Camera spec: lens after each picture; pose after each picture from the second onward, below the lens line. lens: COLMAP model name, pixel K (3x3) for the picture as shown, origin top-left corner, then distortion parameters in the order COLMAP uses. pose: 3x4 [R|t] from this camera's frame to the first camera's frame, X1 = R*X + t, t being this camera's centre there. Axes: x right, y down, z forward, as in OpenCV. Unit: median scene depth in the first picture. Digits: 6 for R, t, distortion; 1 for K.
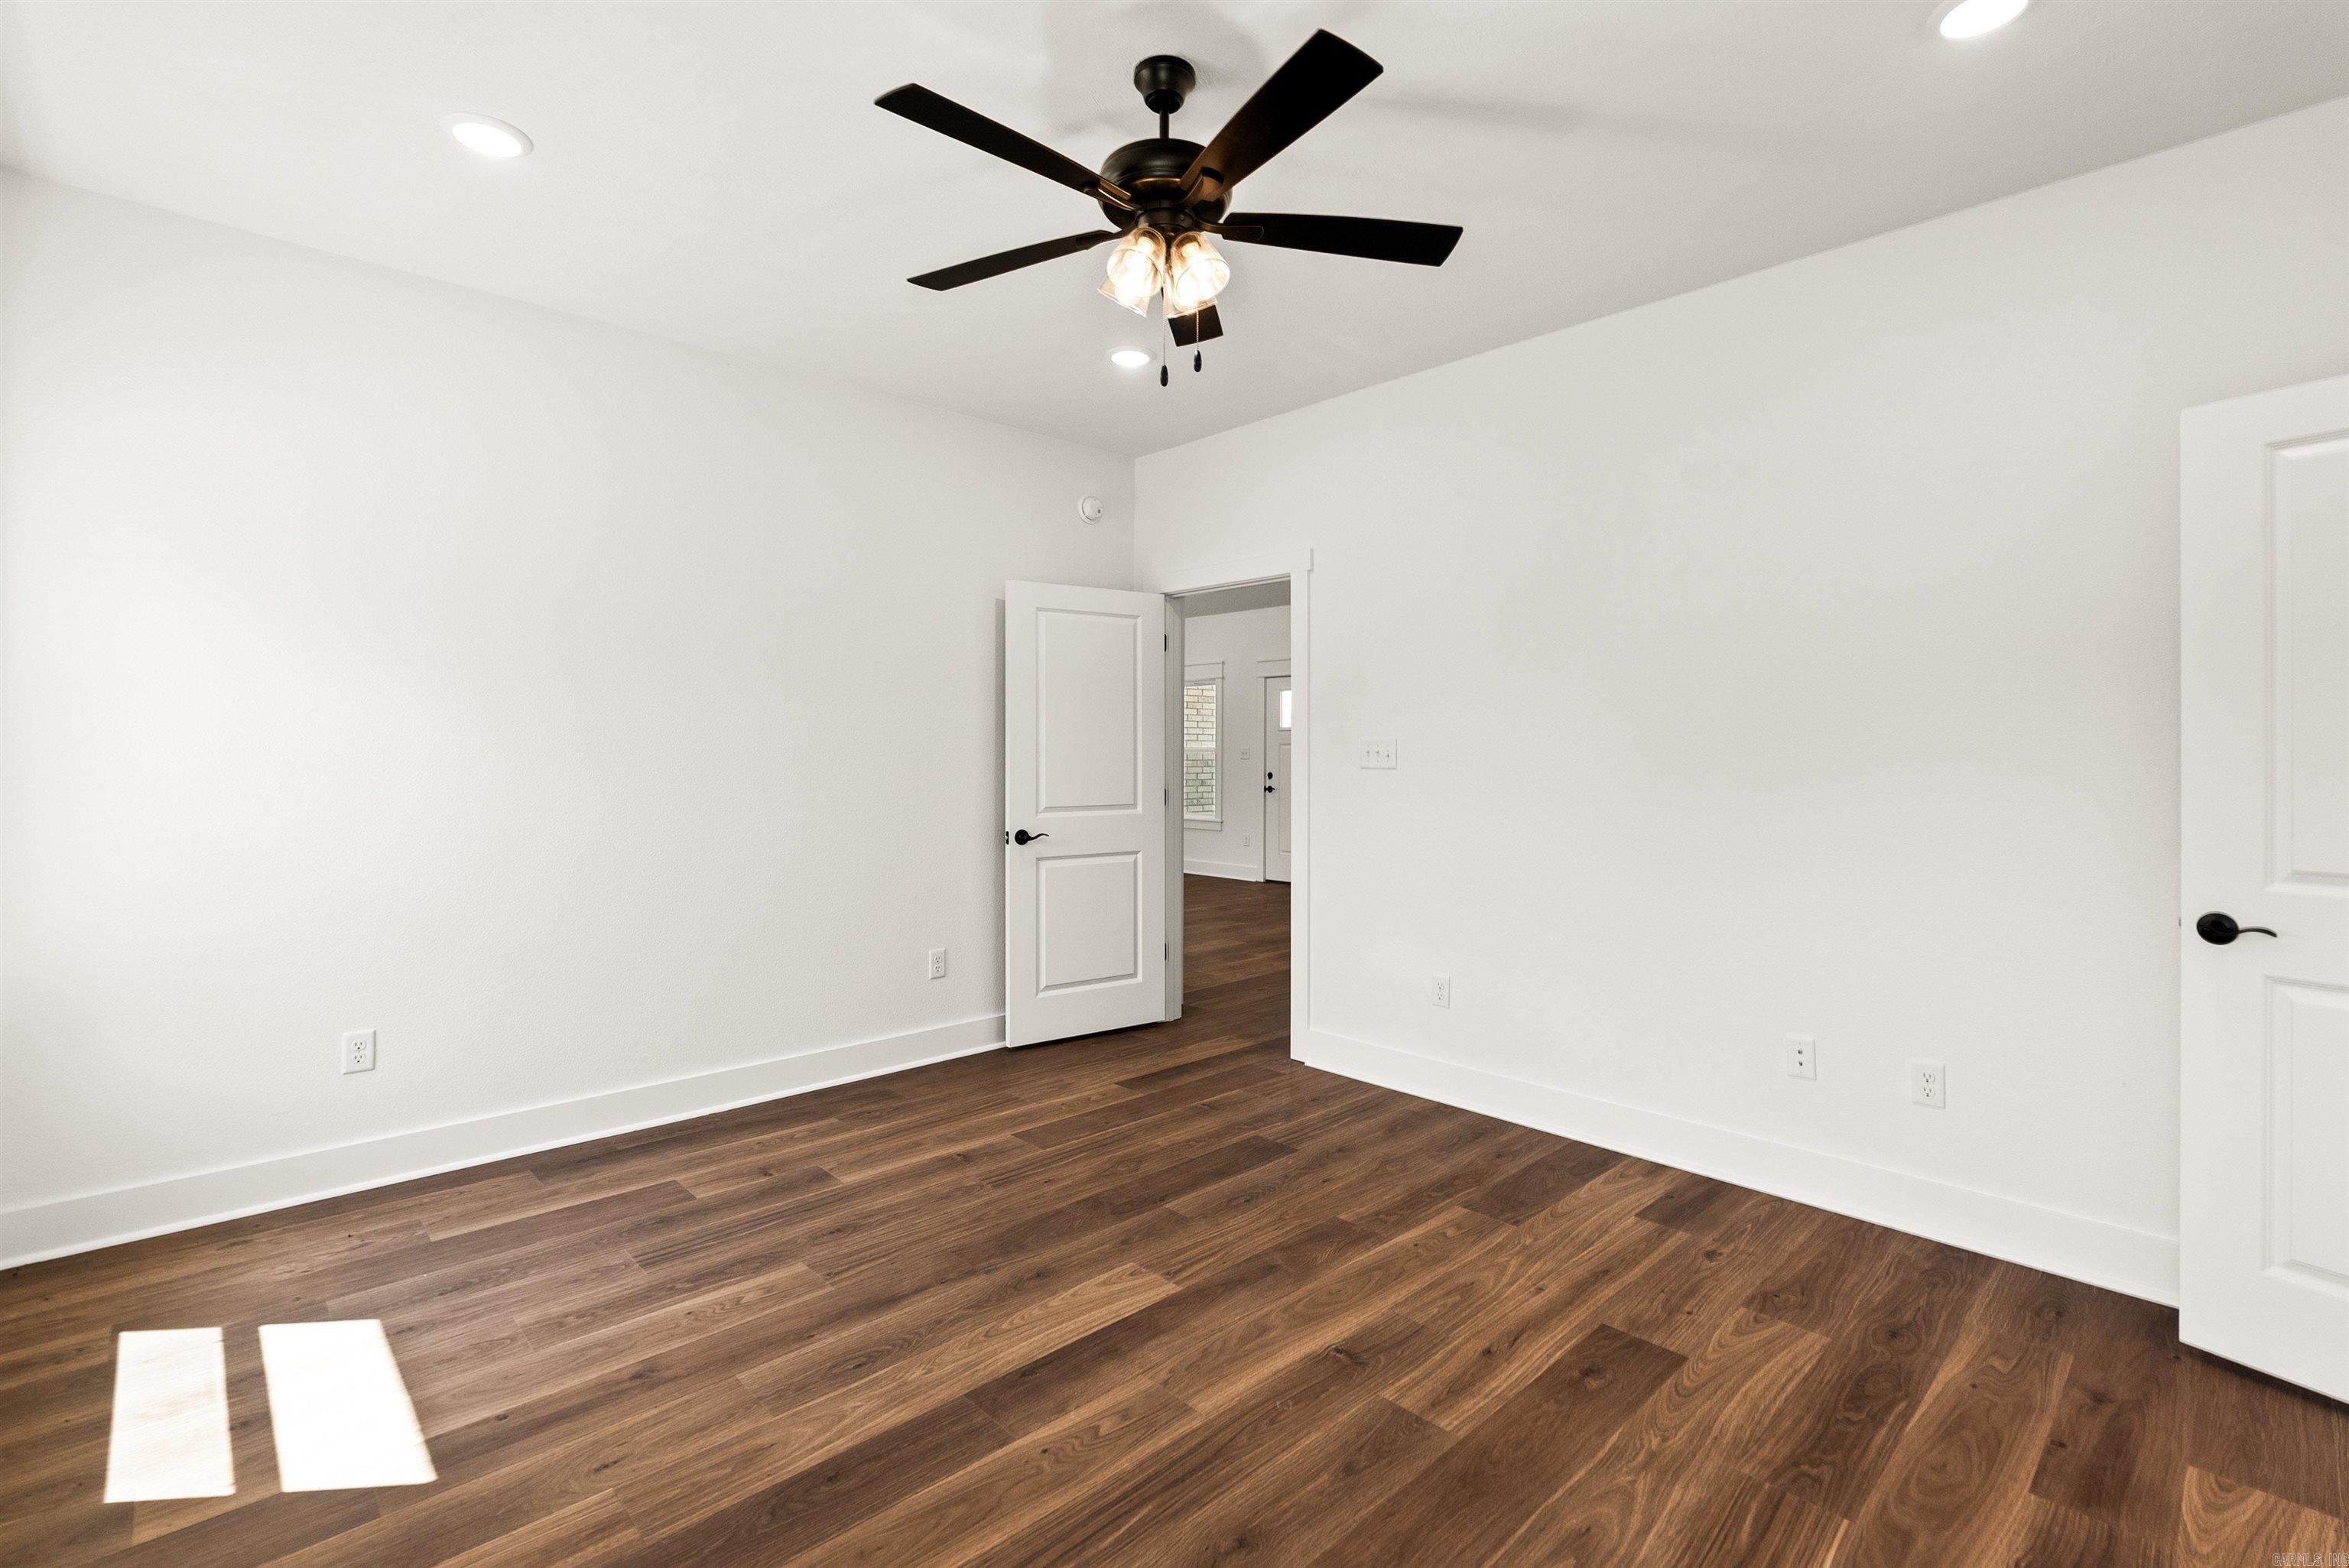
lens RADIAL K [[1041.2, 0, 1180.7], [0, 1041.2, 760.6], [0, 0, 1]] dist [-0.006339, 0.000270]
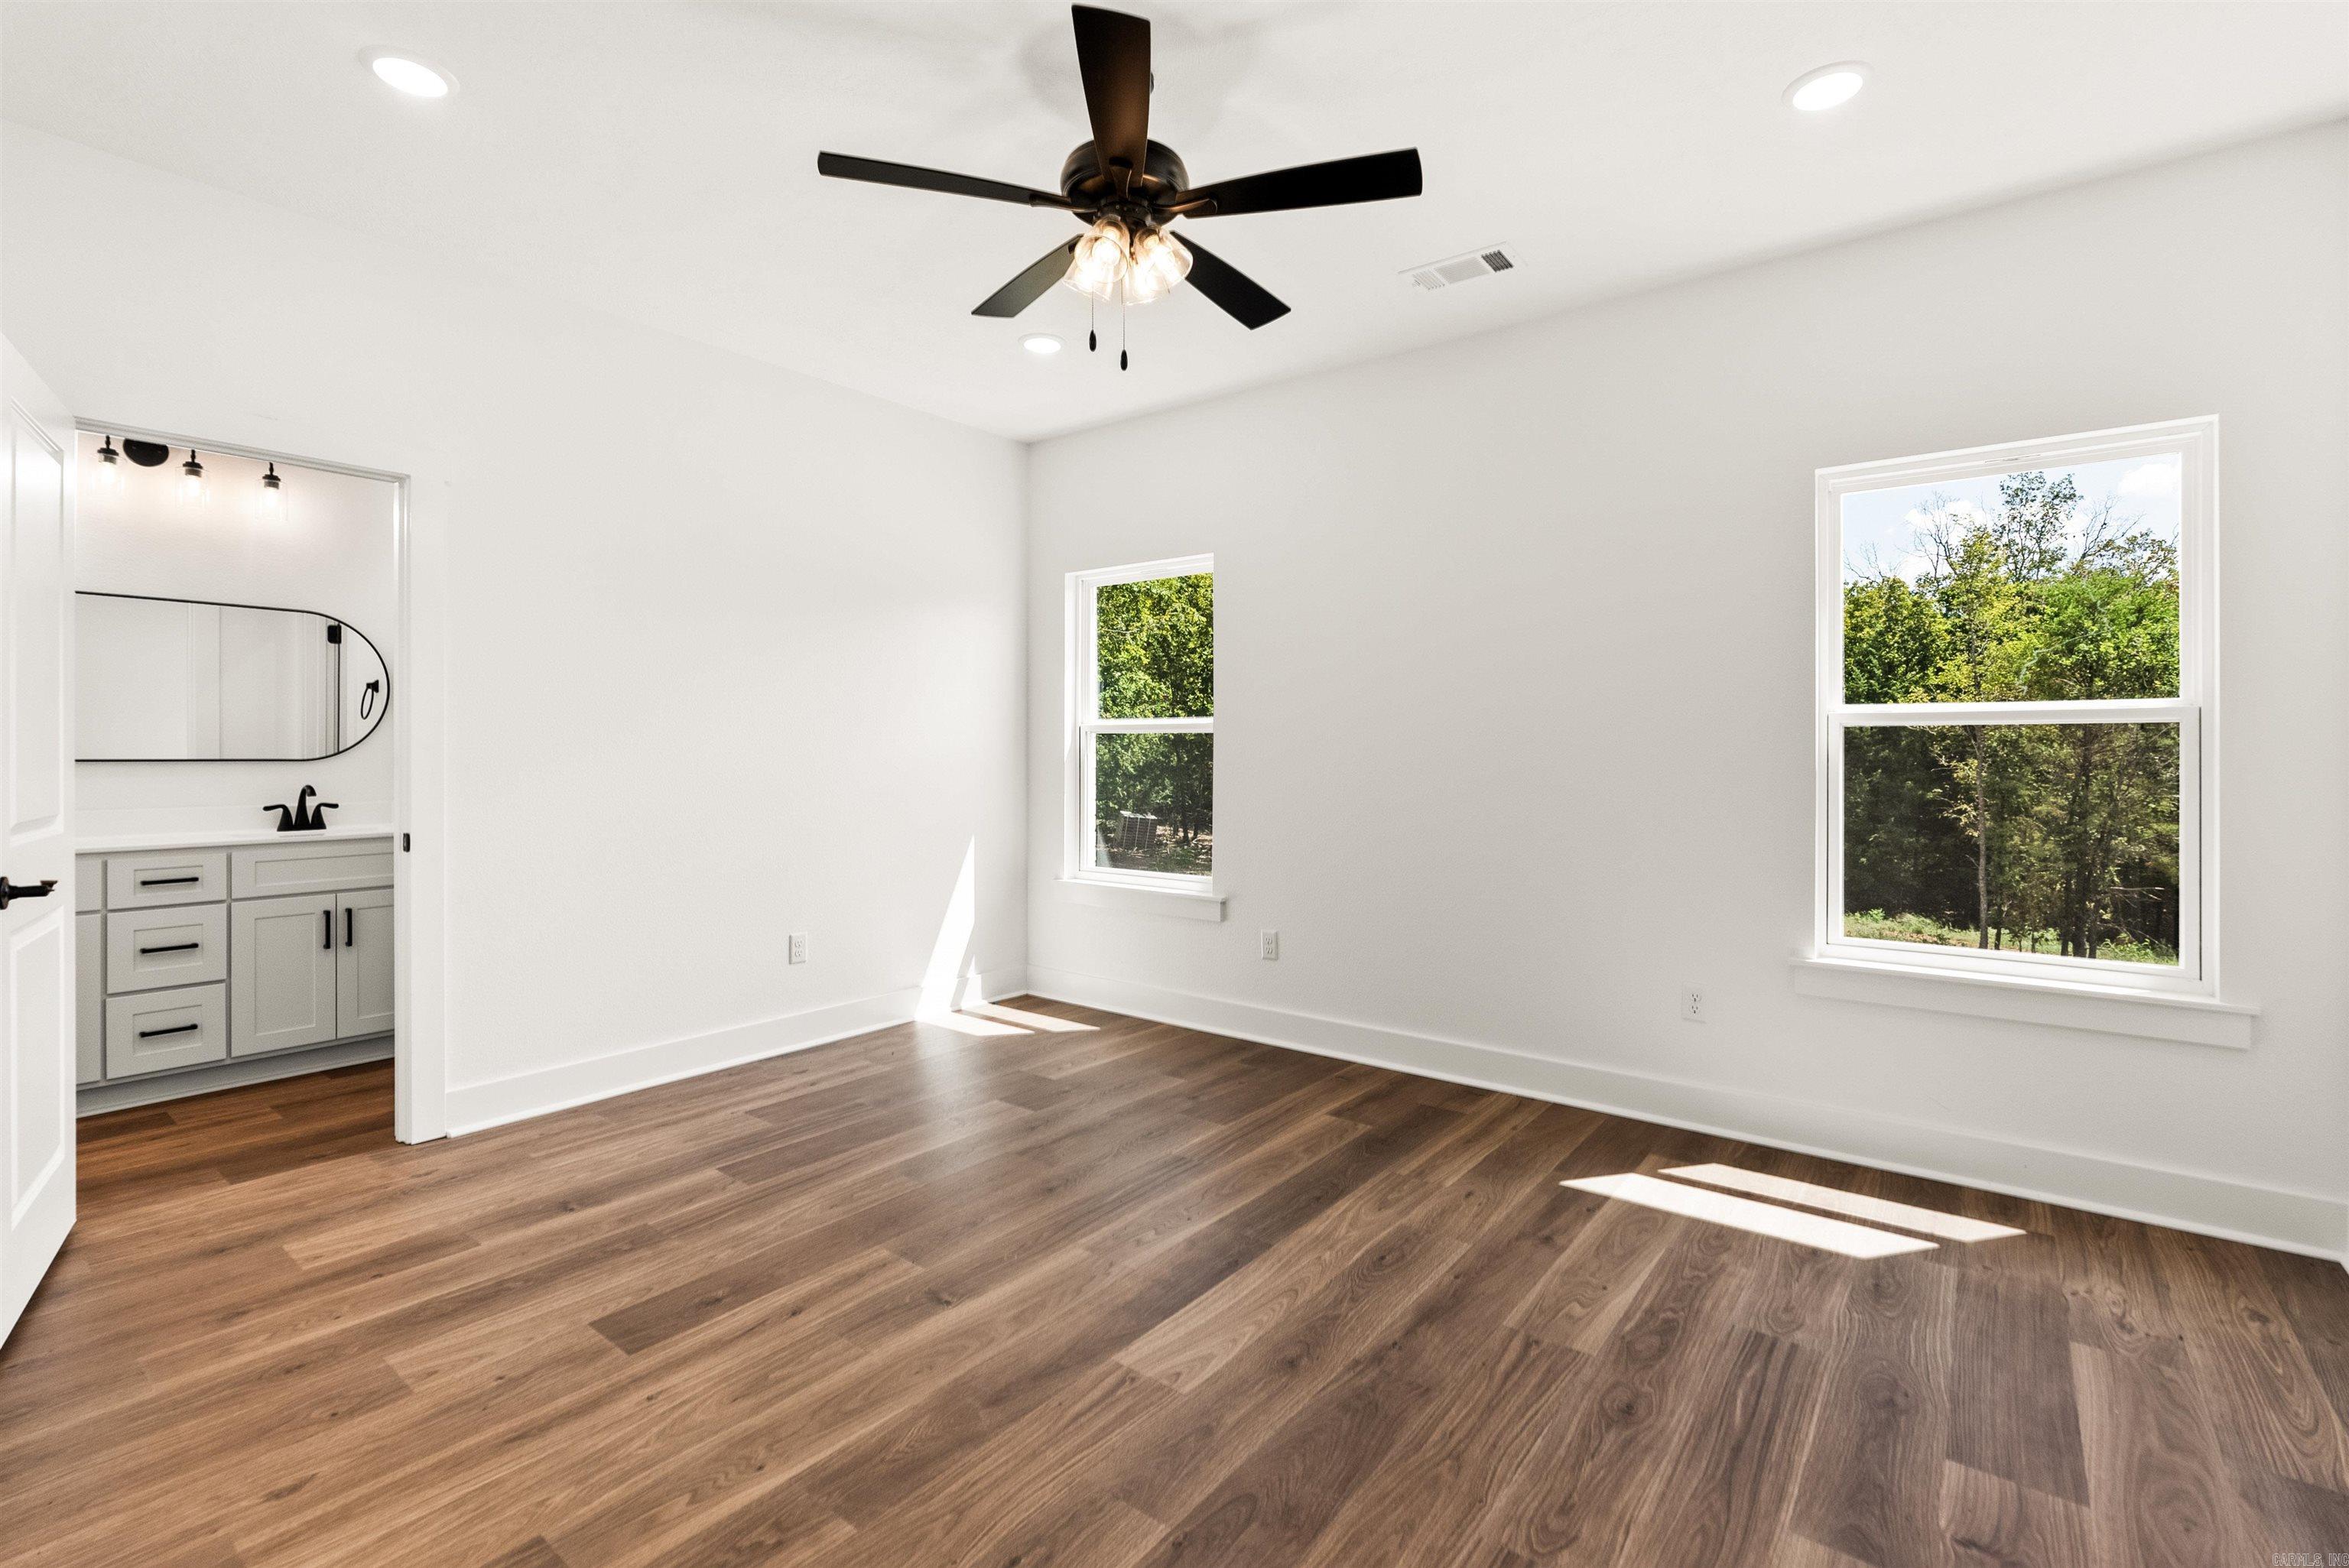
lens RADIAL K [[1041.2, 0, 1180.7], [0, 1041.2, 760.6], [0, 0, 1]] dist [-0.006339, 0.000270]
pose [[-0.988177, -0.005184, -0.153229, 0.078170], [-0.007886, 0.999824, 0.017031, 0.016260], [0.153113, 0.018038, -0.988044, 1.867387]]
